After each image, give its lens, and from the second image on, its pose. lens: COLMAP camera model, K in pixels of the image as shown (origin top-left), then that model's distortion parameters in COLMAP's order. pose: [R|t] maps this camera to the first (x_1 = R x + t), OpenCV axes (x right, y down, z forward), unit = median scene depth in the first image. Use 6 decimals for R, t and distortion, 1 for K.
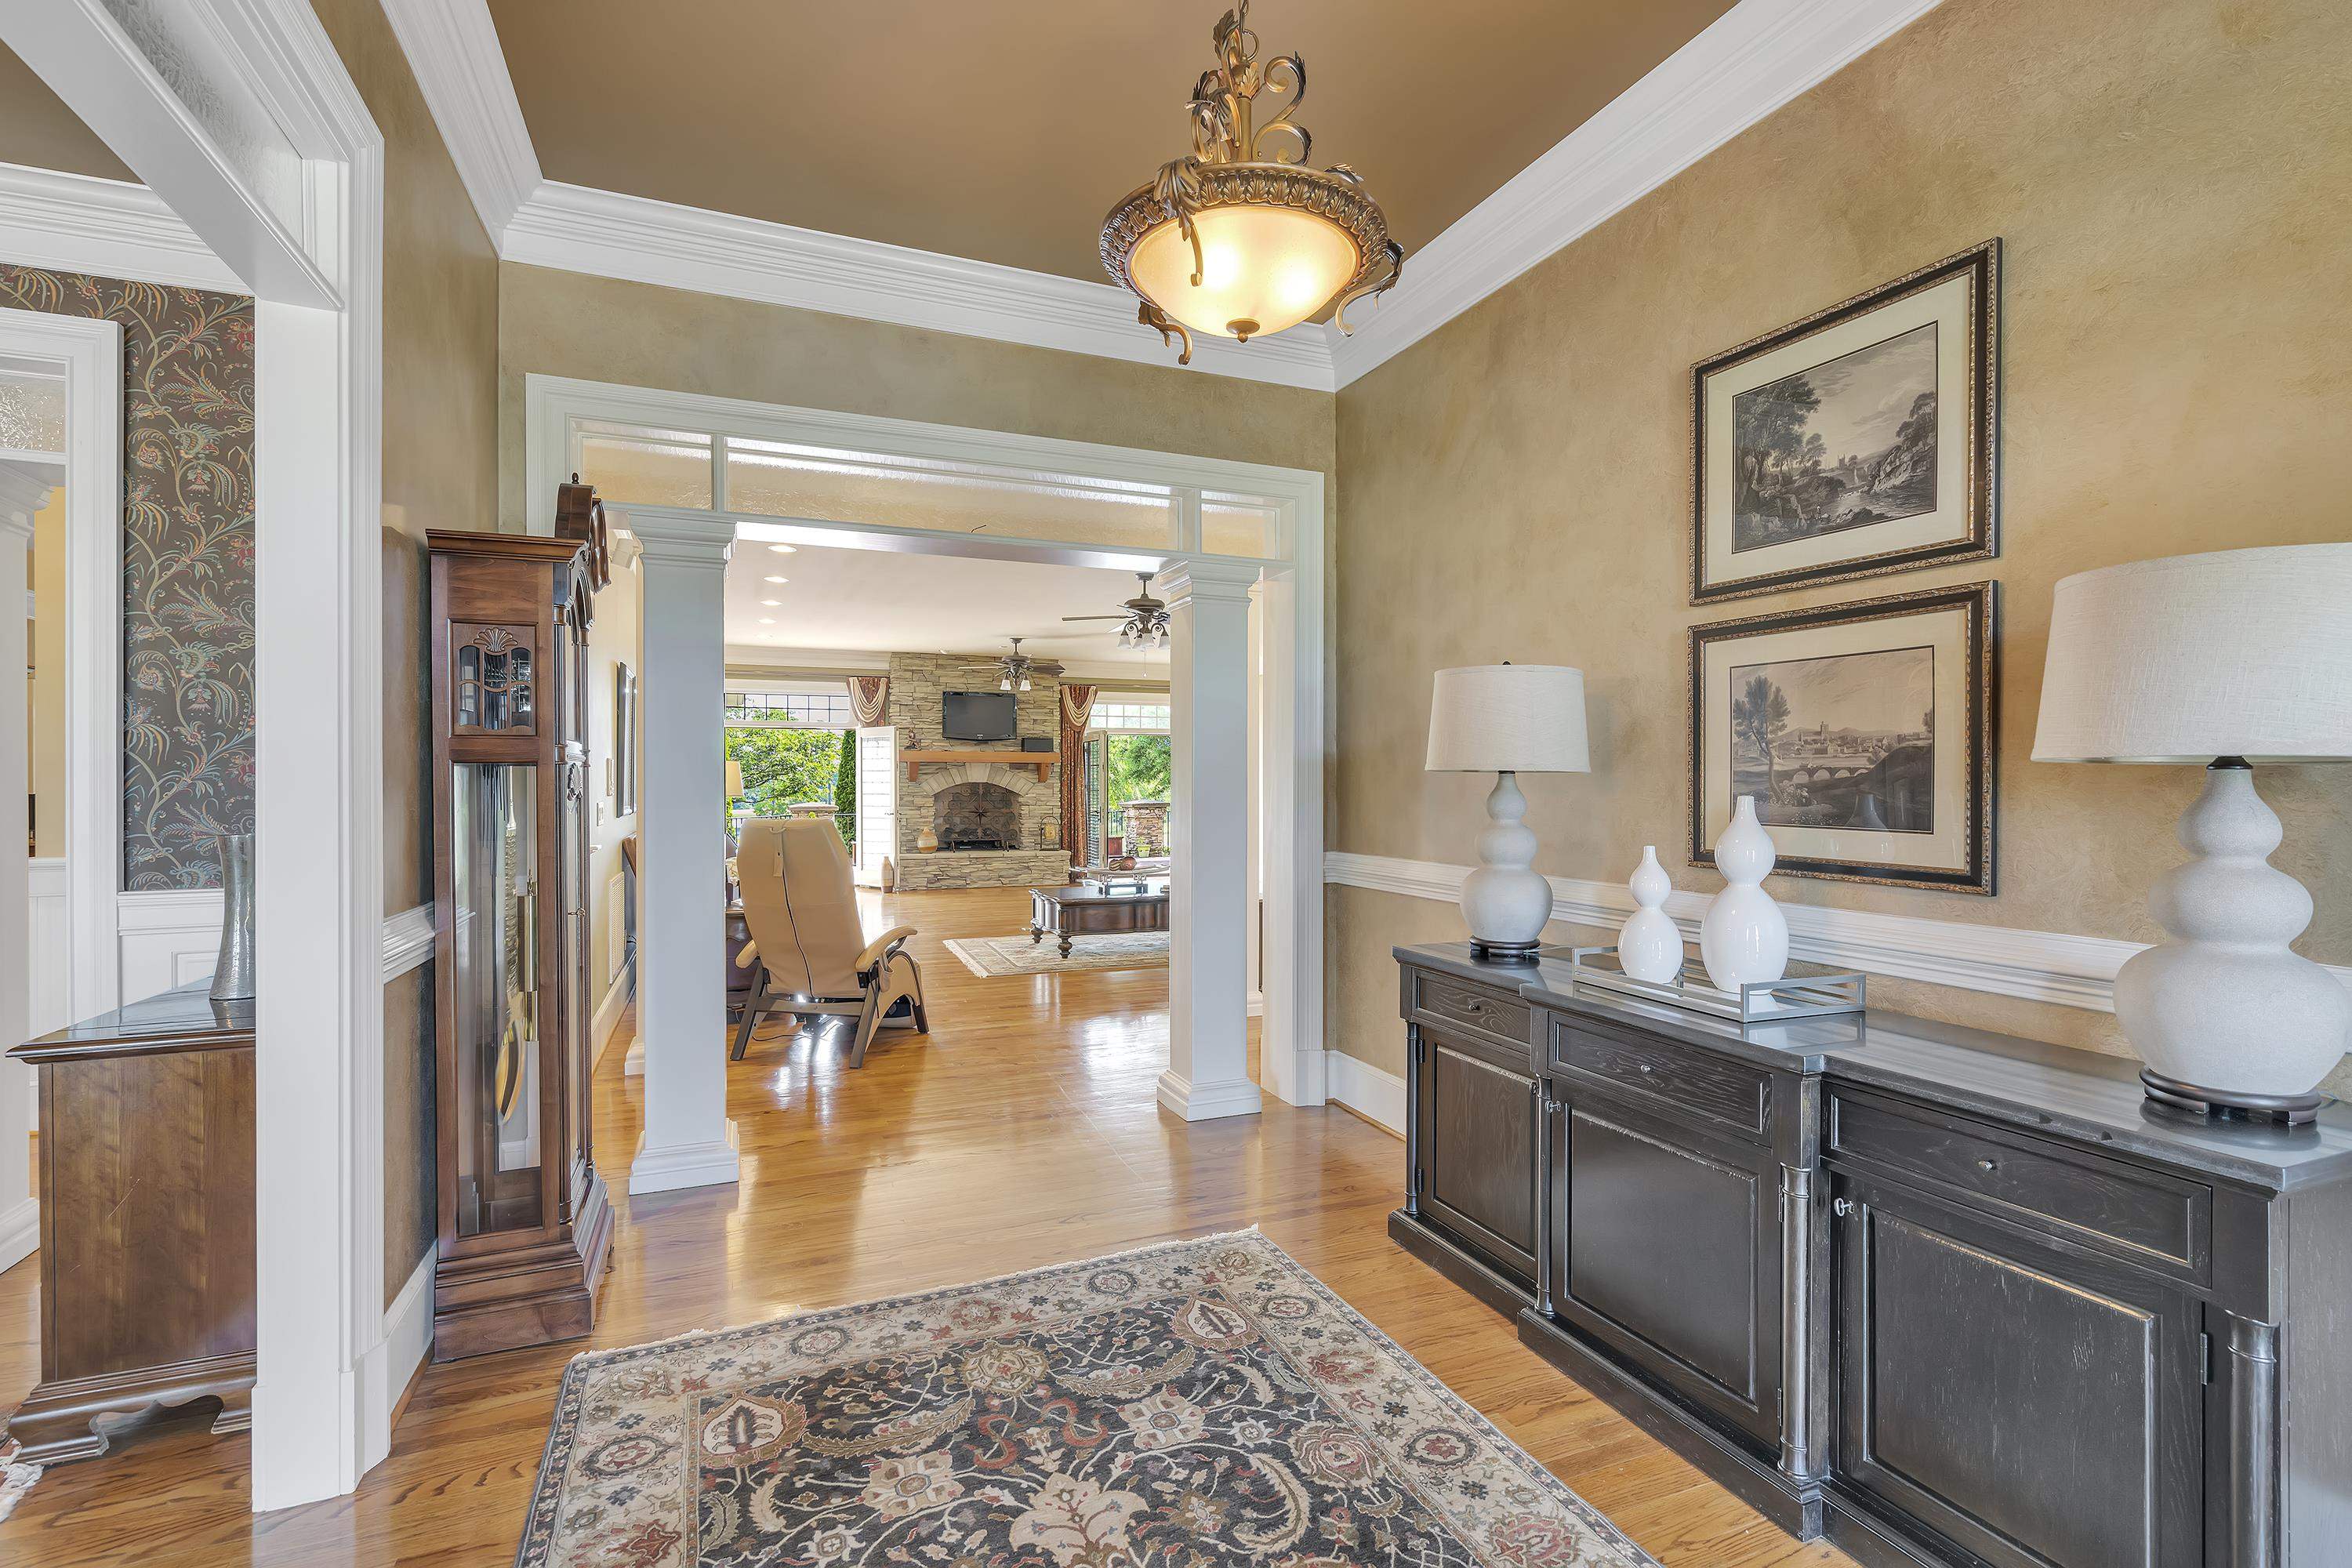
lens RADIAL K [[1070.1, 0, 1174.1], [0, 1070.1, 783.5], [0, 0, 1]] dist [0.000146, 0.000918]
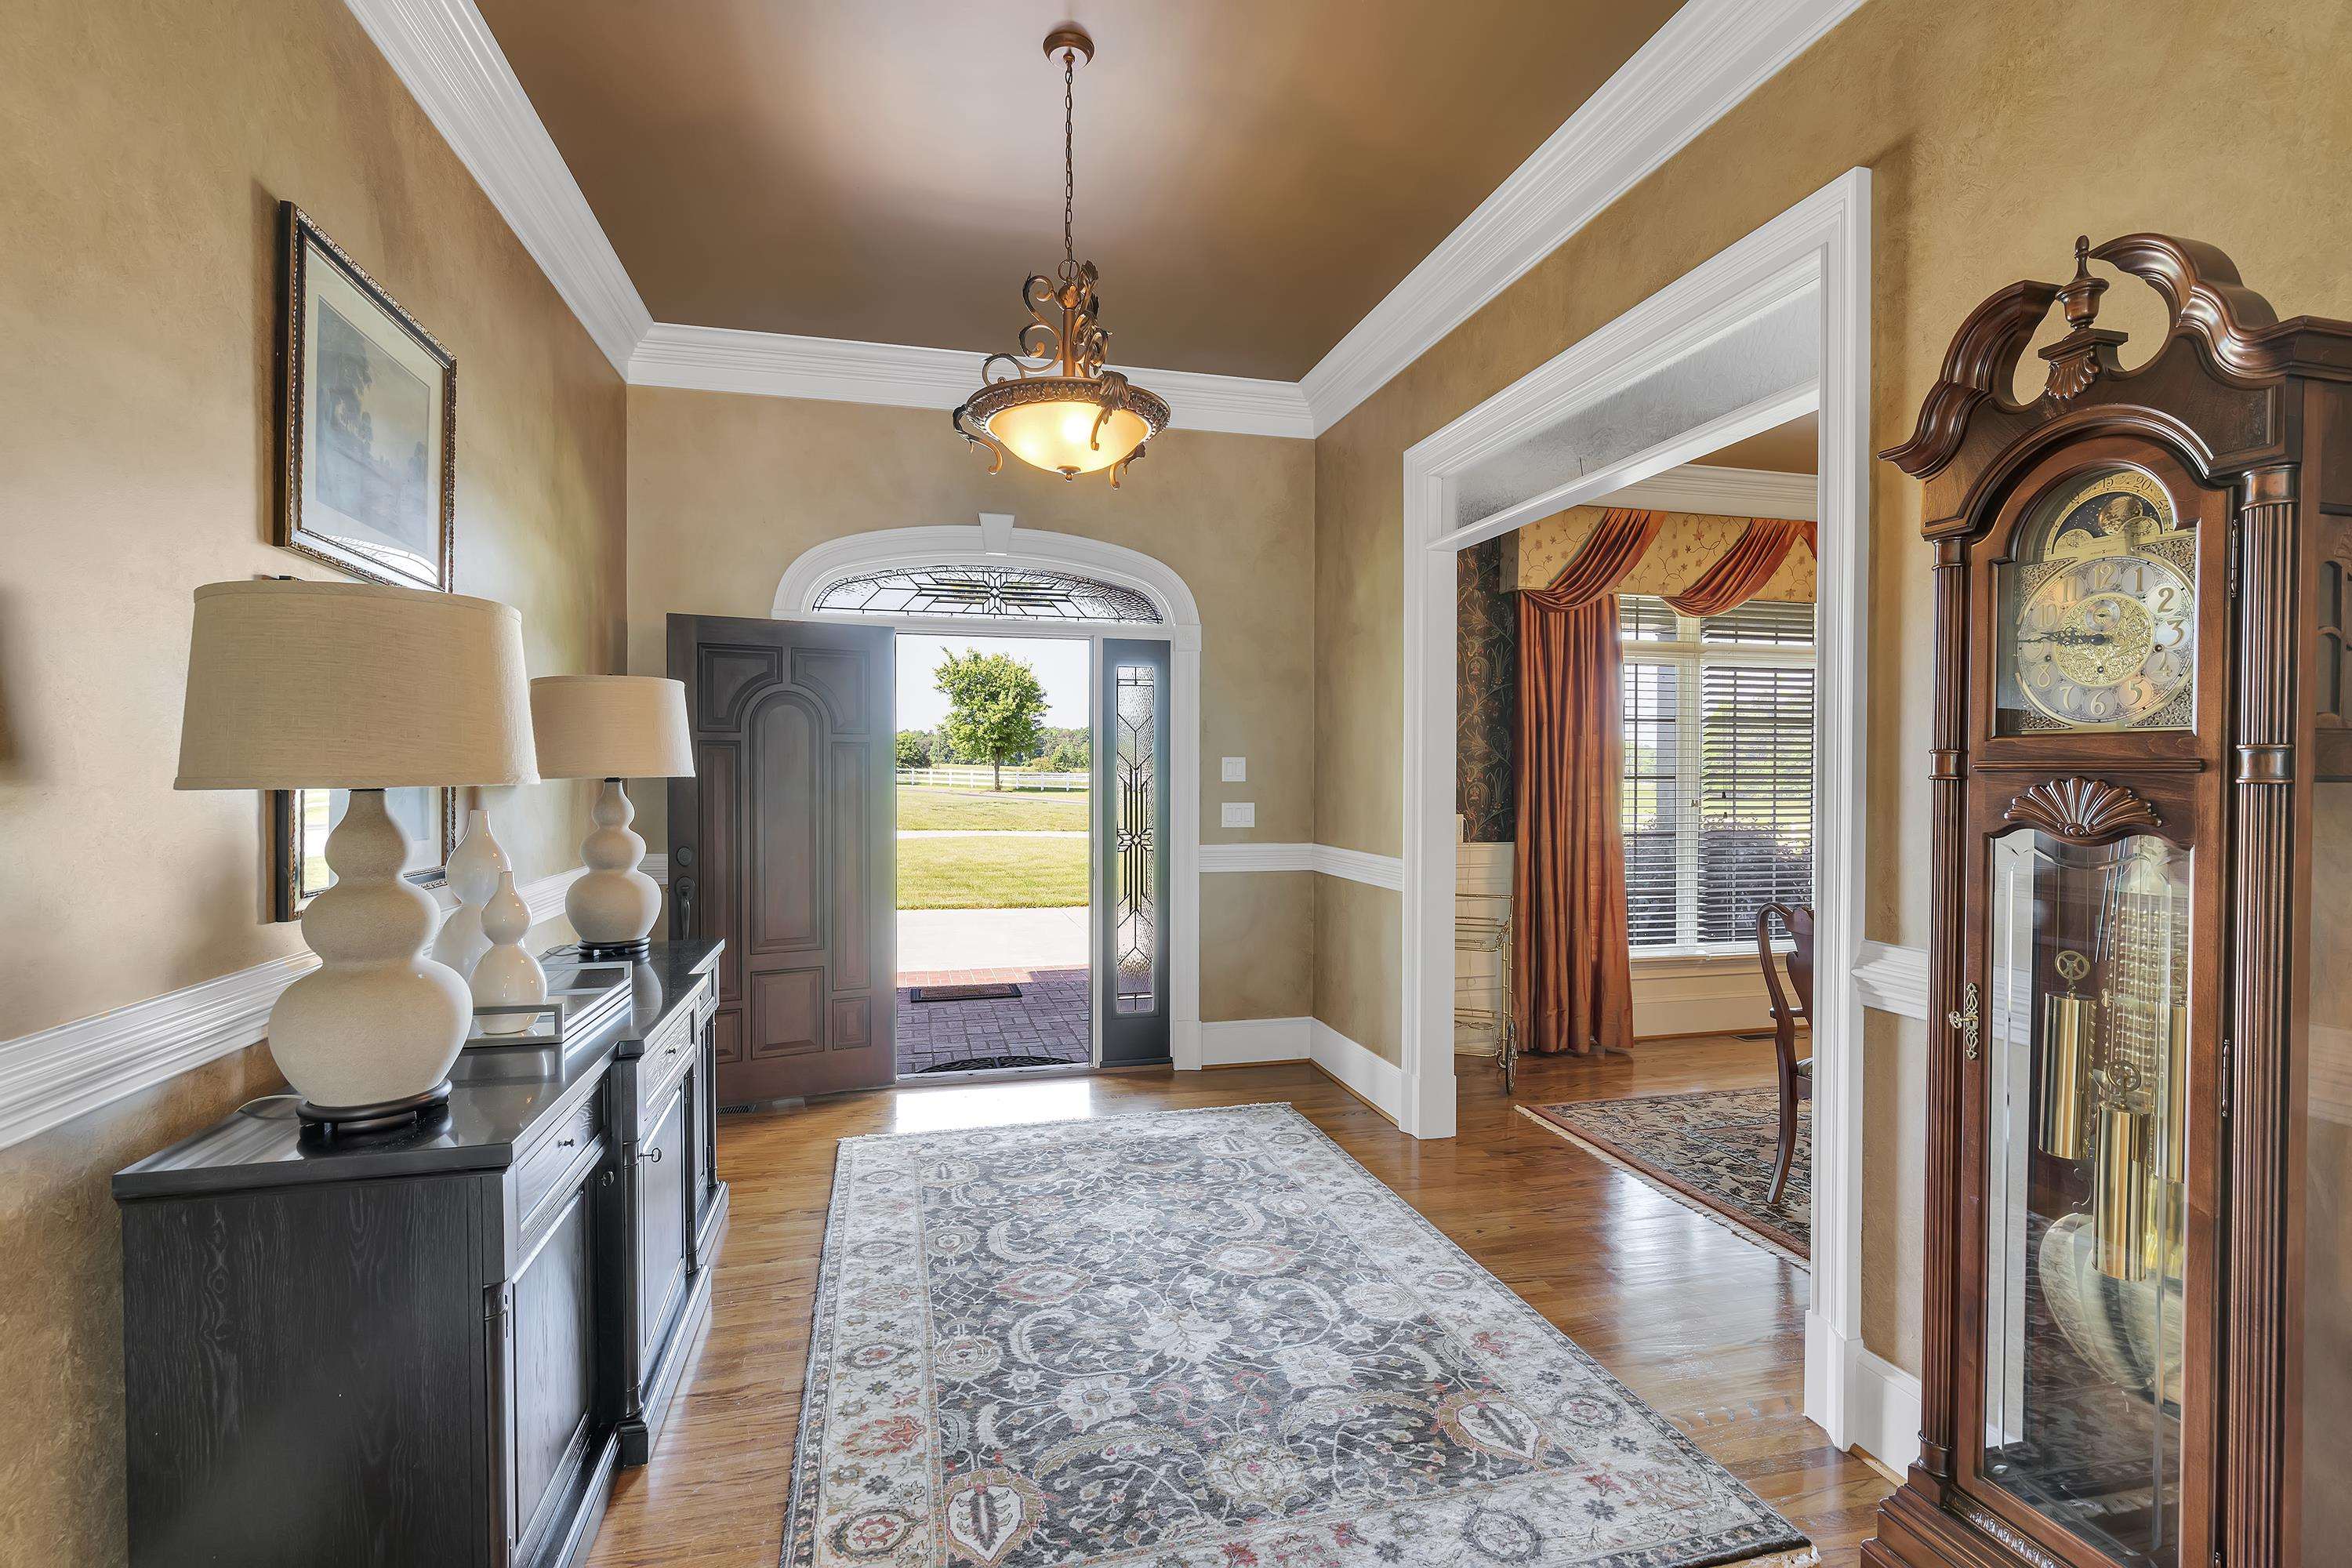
lens RADIAL K [[1070.1, 0, 1174.1], [0, 1070.1, 783.5], [0, 0, 1]] dist [0.000146, 0.000918]
pose [[-0.989456, -0.002443, 0.144816, -0.236722], [-0.000281, 0.999888, 0.014947, -0.029674], [-0.144837, 0.014748, -0.989346, 2.019442]]
